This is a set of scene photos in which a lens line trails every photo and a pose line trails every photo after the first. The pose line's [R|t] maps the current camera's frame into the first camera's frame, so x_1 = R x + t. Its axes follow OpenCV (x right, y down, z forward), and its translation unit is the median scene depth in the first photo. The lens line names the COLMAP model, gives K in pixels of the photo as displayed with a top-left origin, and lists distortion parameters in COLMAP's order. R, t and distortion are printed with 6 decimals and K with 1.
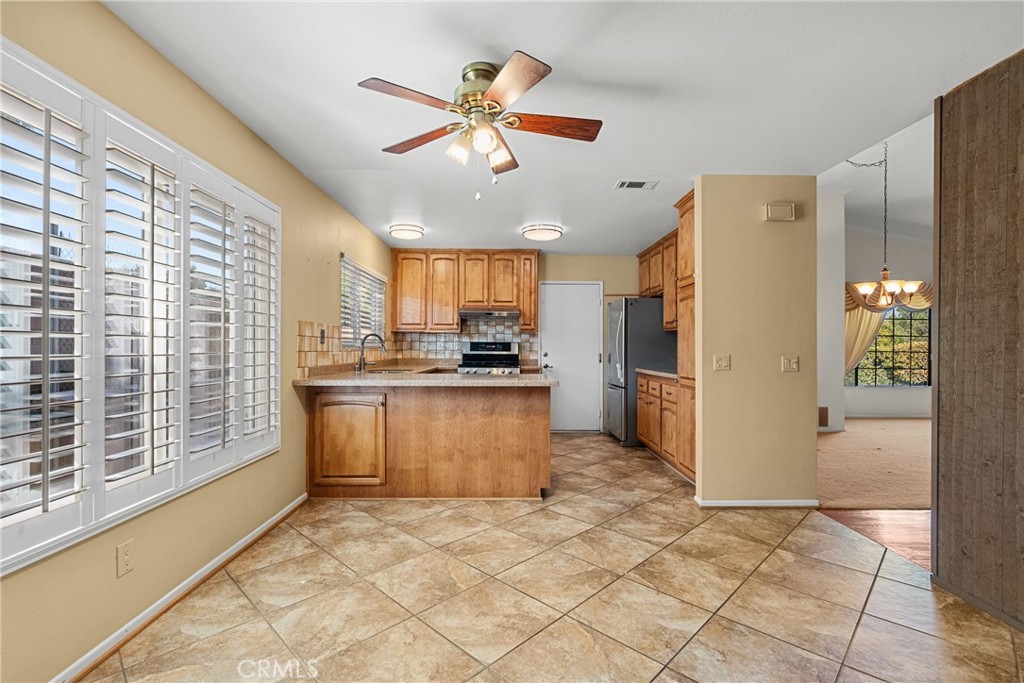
lens RADIAL K [[466.9, 0, 509.5], [0, 466.9, 344.1], [0, 0, 1]] dist [-0.002937, 0.000003]
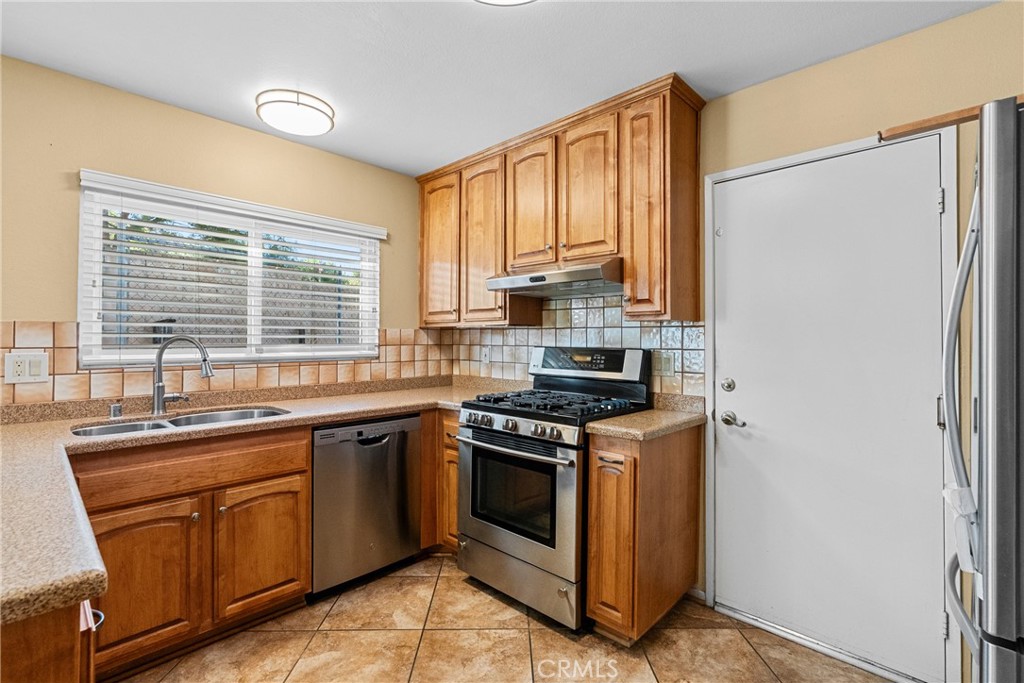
lens RADIAL K [[466.9, 0, 515.2], [0, 466.9, 337.6], [0, 0, 1]] dist [-0.002937, 0.000003]
pose [[0.720843, -0.006213, -0.693070, 0.214361], [-0.000244, 0.999957, -0.009219, -0.009755], [0.693098, 0.006815, 0.720811, 0.677042]]
